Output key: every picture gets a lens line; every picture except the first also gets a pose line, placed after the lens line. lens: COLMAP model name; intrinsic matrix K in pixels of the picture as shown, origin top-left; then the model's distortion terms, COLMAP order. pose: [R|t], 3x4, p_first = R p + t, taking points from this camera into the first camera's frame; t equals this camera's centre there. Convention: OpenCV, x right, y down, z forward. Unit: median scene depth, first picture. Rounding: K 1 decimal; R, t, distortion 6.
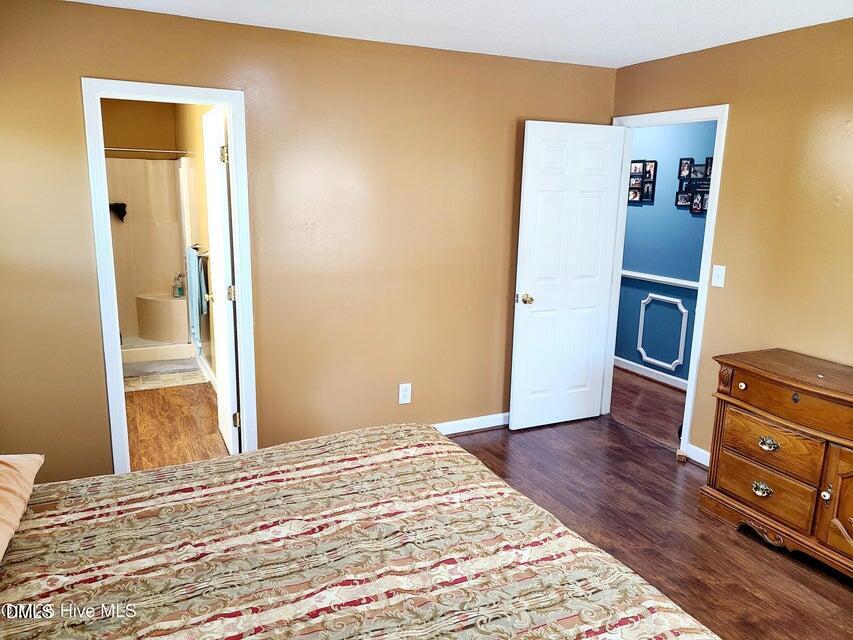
lens RADIAL K [[638.6, 0, 426.5], [0, 638.6, 320.0], [0, 0, 1]] dist [0.000568, -0.000240]
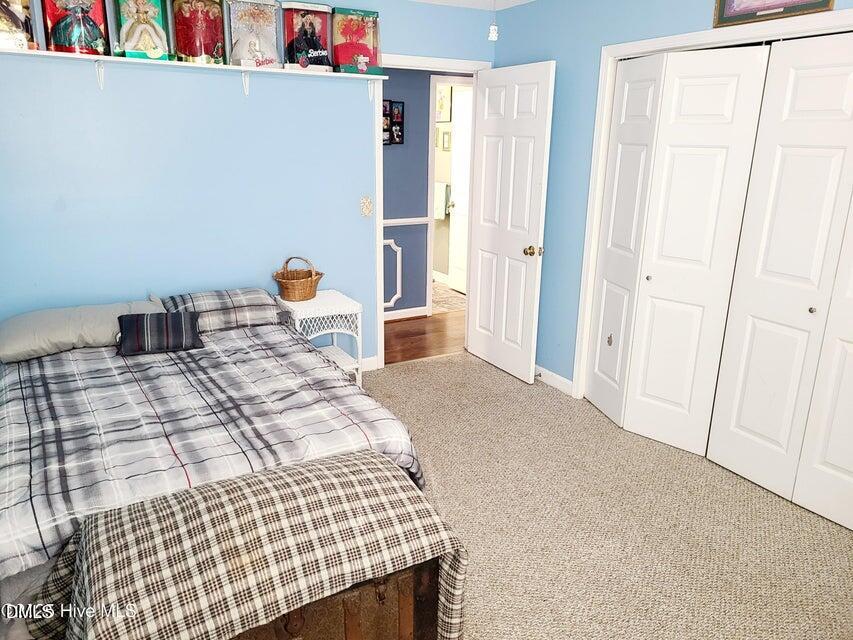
lens RADIAL K [[638.6, 0, 426.5], [0, 638.6, 320.0], [0, 0, 1]] dist [0.000568, -0.000240]
pose [[-0.061143, -0.303120, 0.950989, -0.657849], [0.190994, 0.931612, 0.309224, -0.230461], [-0.979685, 0.200540, 0.000933, 1.021973]]
